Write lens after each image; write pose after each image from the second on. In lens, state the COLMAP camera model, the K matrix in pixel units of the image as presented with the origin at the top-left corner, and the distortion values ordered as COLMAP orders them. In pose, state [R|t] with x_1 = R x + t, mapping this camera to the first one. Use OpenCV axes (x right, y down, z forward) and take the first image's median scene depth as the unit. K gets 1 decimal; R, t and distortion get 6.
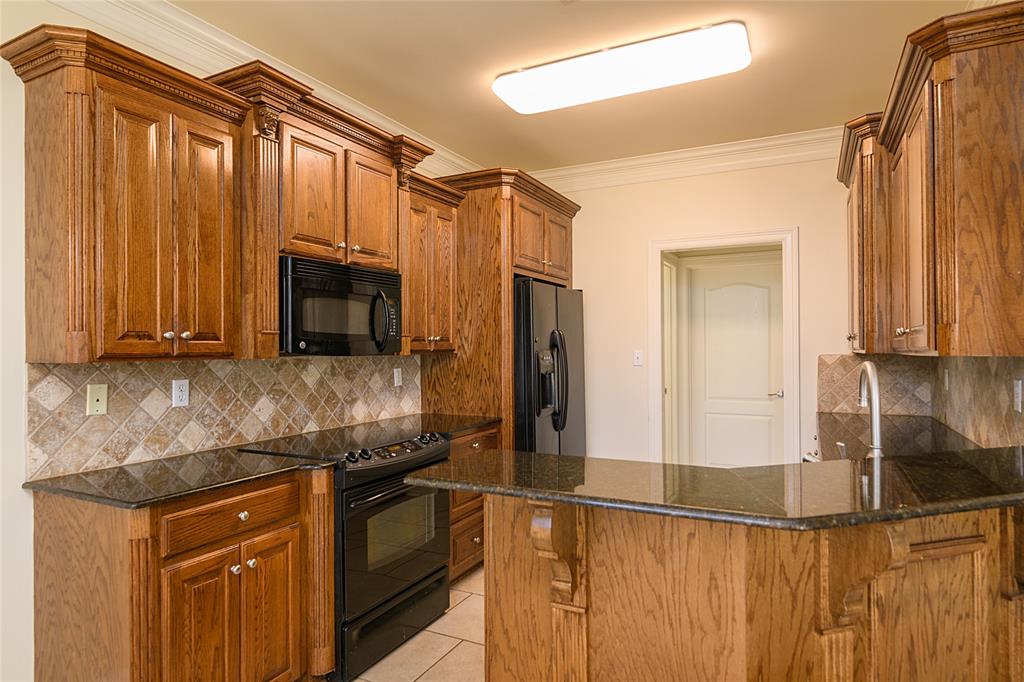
lens RADIAL K [[587.6, 0, 512.1], [0, 587.6, 345.5], [0, 0, 1]] dist [-0.004788, 0.000117]
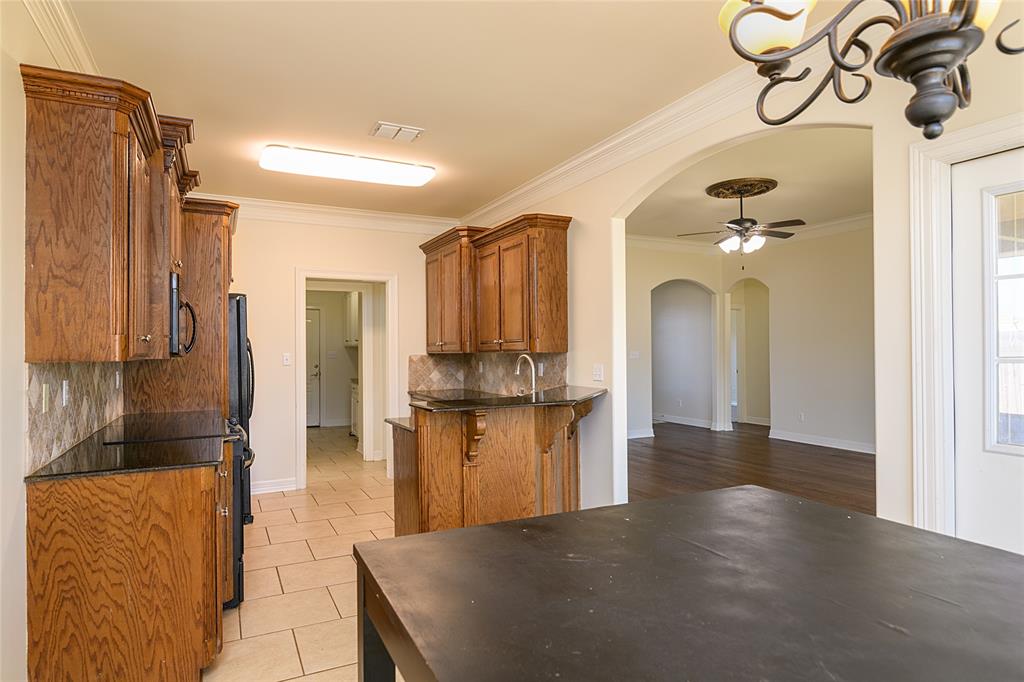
lens RADIAL K [[587.6, 0, 509.0], [0, 587.6, 341.1], [0, 0, 1]] dist [-0.004788, 0.000117]
pose [[0.596656, 0.011946, 0.802408, -1.216177], [0.003690, 0.999838, -0.017630, 0.013678], [-0.802489, 0.013480, 0.596515, -0.338614]]
